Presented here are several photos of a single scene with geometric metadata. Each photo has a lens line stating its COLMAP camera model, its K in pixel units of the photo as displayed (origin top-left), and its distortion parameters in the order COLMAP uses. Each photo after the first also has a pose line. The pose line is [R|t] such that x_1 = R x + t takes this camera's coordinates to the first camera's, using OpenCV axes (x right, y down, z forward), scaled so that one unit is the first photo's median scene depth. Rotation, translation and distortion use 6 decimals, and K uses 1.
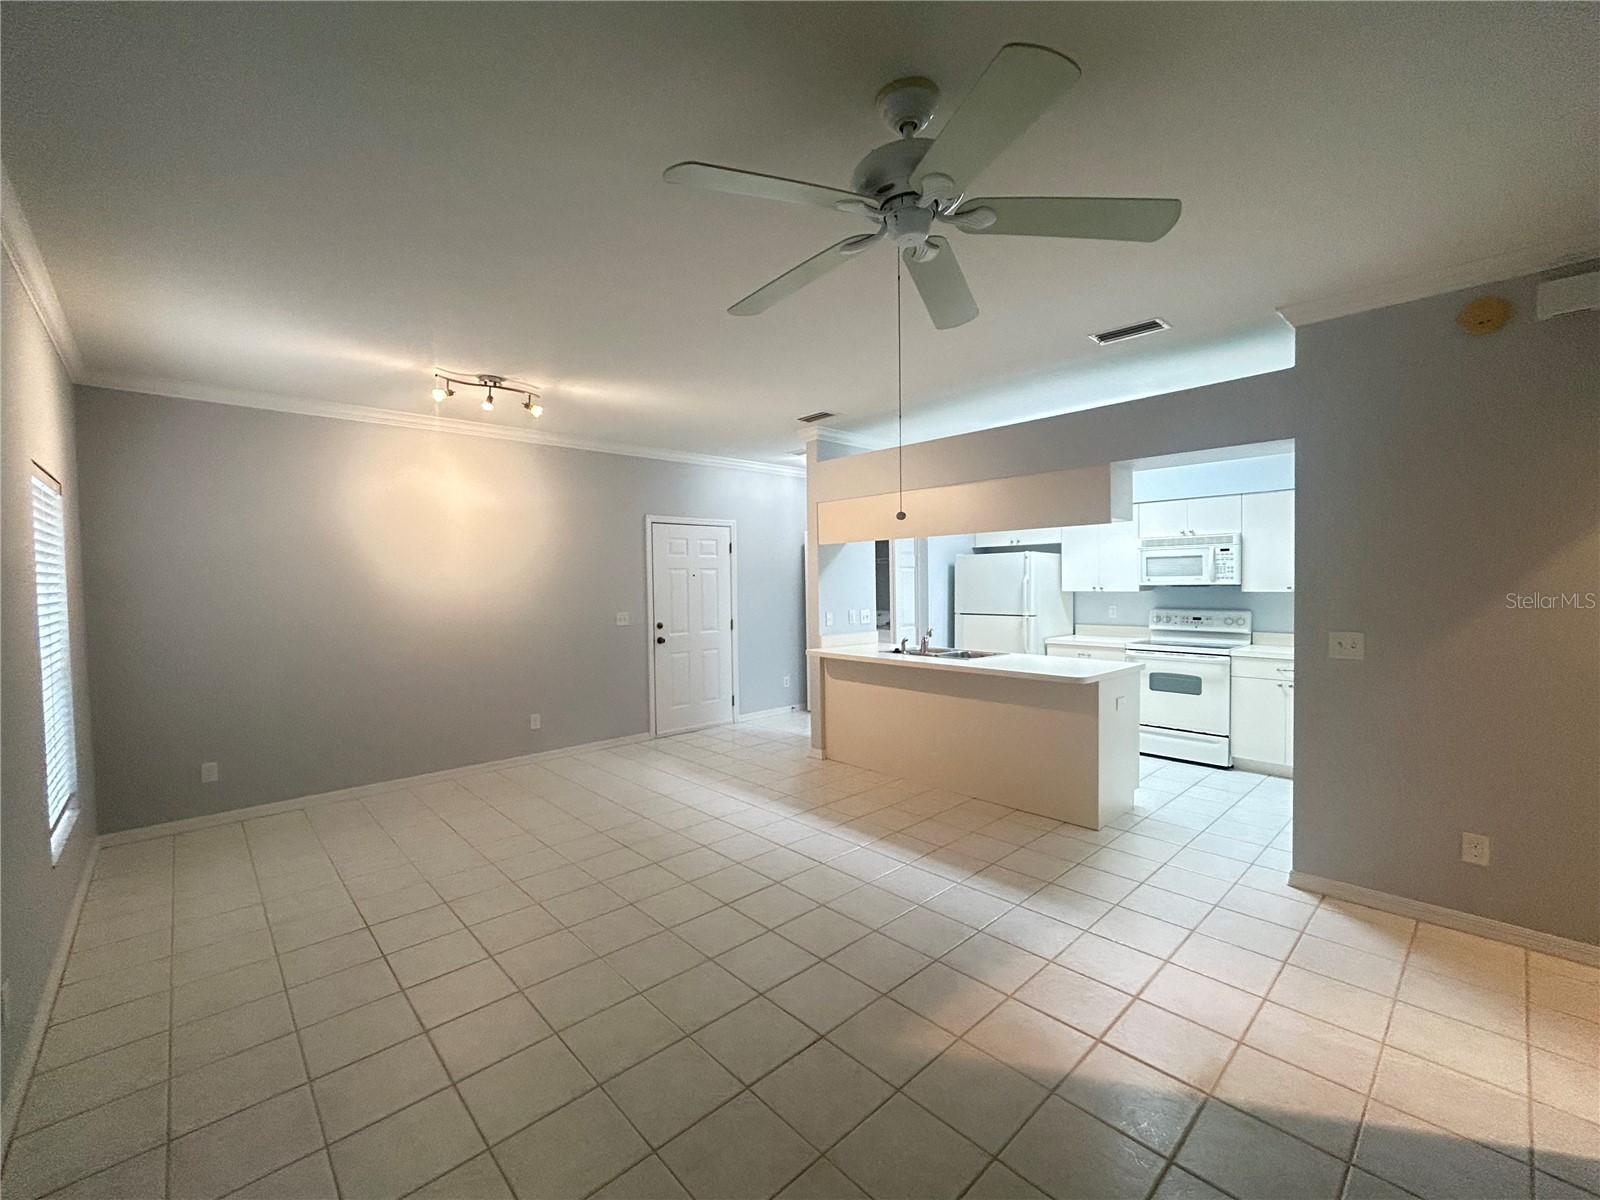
lens RADIAL K [[664.1, 0, 800.3], [0, 664.1, 598.3], [0, 0, 1]] dist [0.002151, 0.000340]
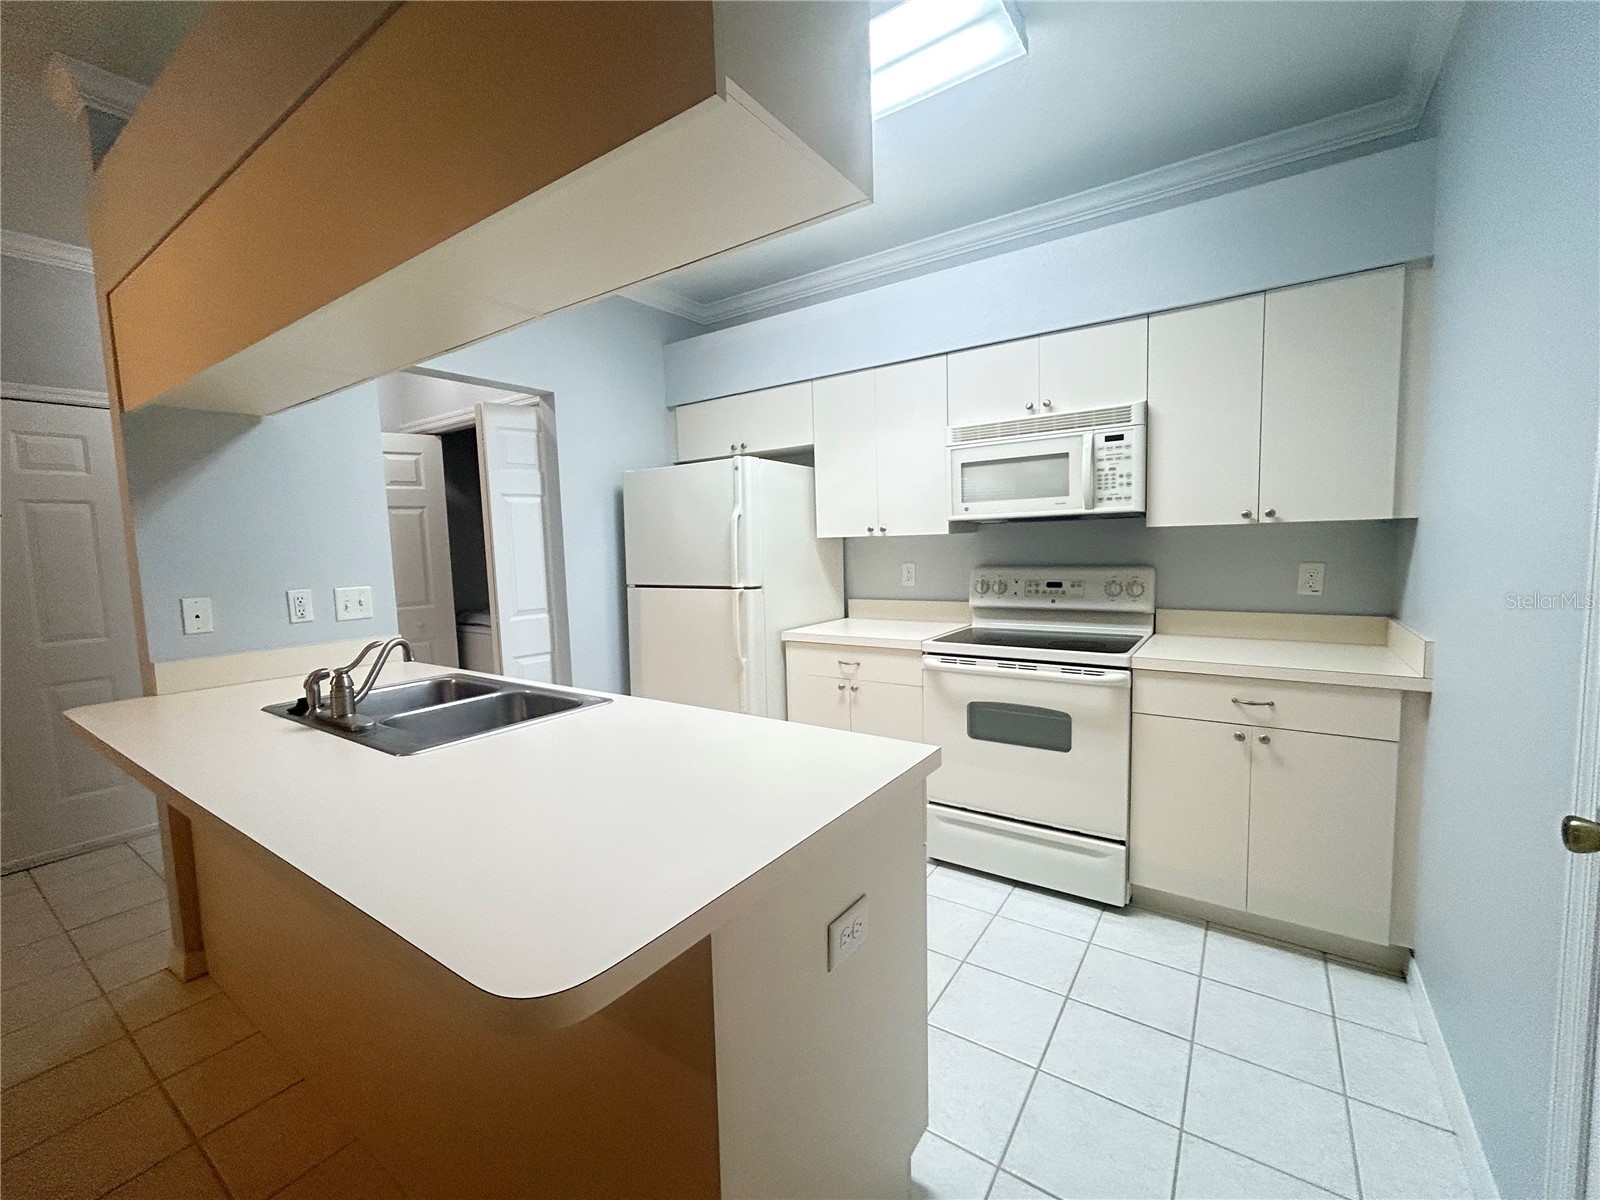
lens RADIAL K [[664.1, 0, 796.5], [0, 664.1, 604.2], [0, 0, 1]] dist [0.002151, 0.000340]
pose [[0.975456, -0.036341, 0.217175, 0.303334], [0.022541, 0.997586, 0.065688, 0.007800], [-0.219038, -0.059181, 0.973920, 0.565618]]
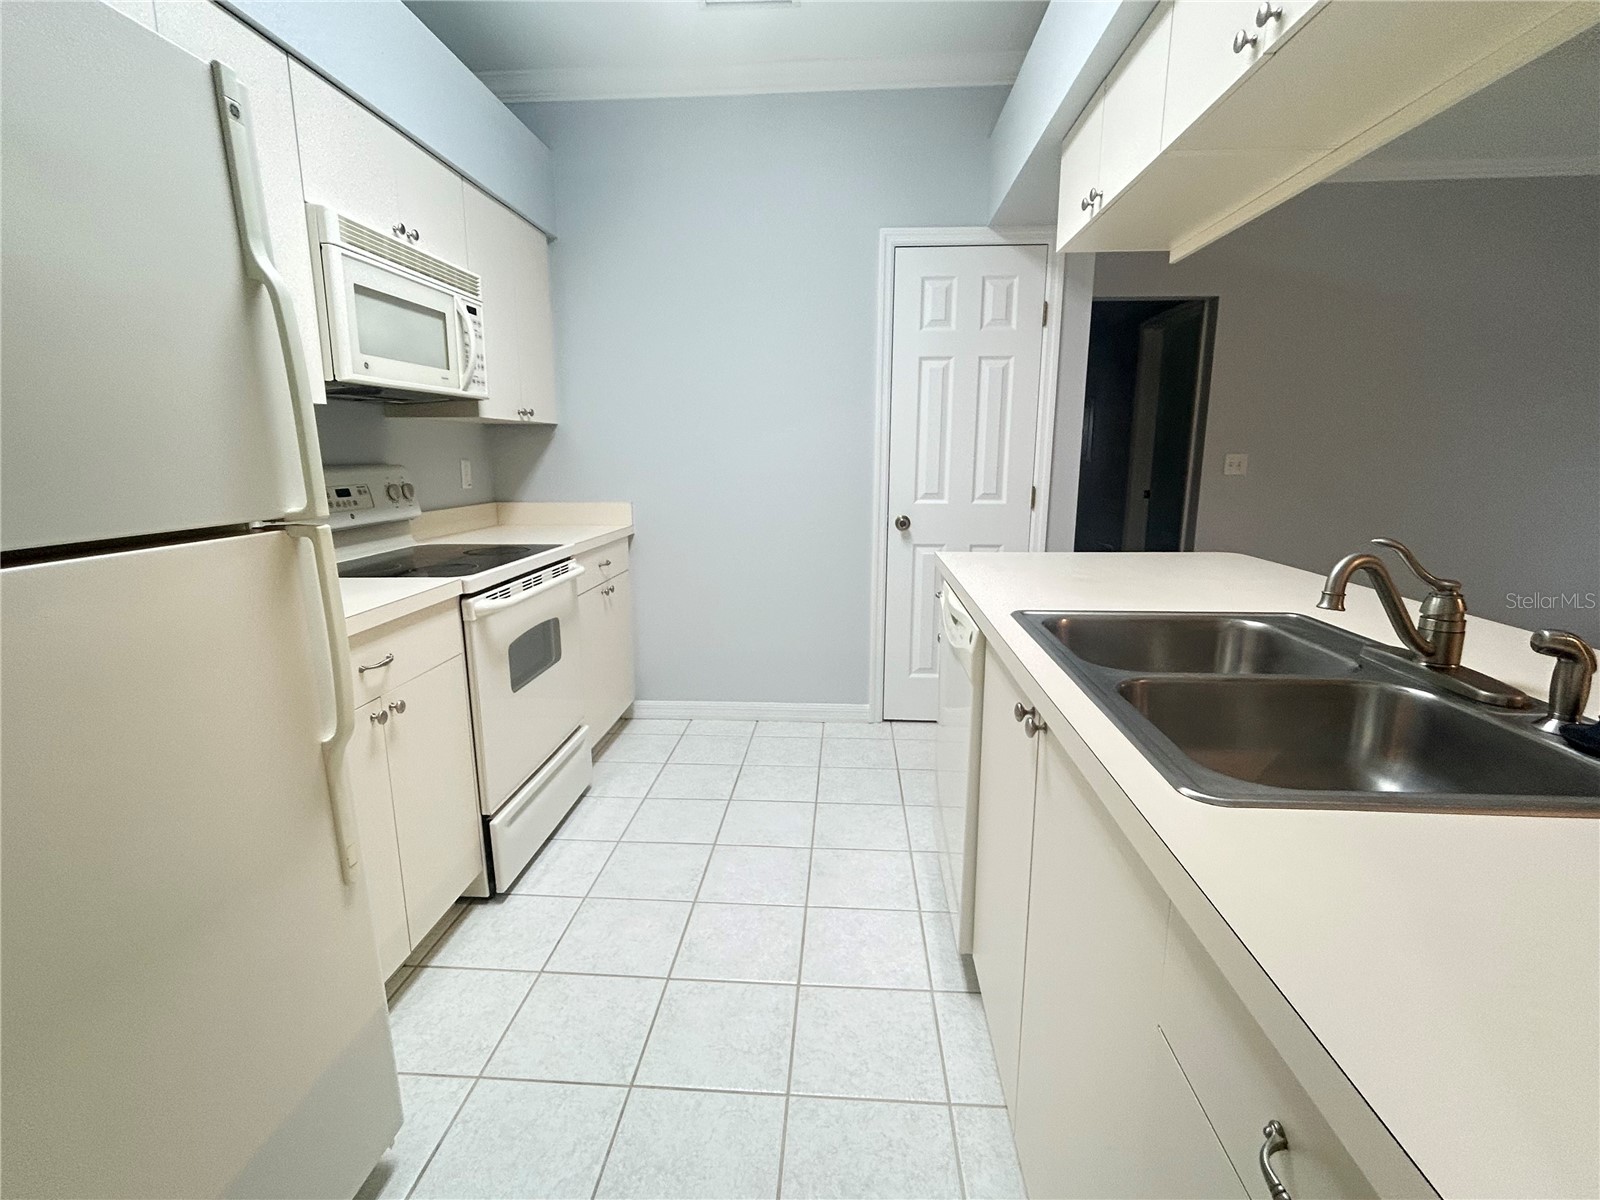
lens RADIAL K [[749.5, 0, 801.7], [0, 749.5, 602.2], [0, 0, 1]] dist [-0.000490, -0.000199]
pose [[-0.681296, -0.134645, 0.719518, 0.142712], [0.027109, 0.977622, 0.208614, 0.011590], [-0.731506, 0.161633, -0.662400, 1.140531]]
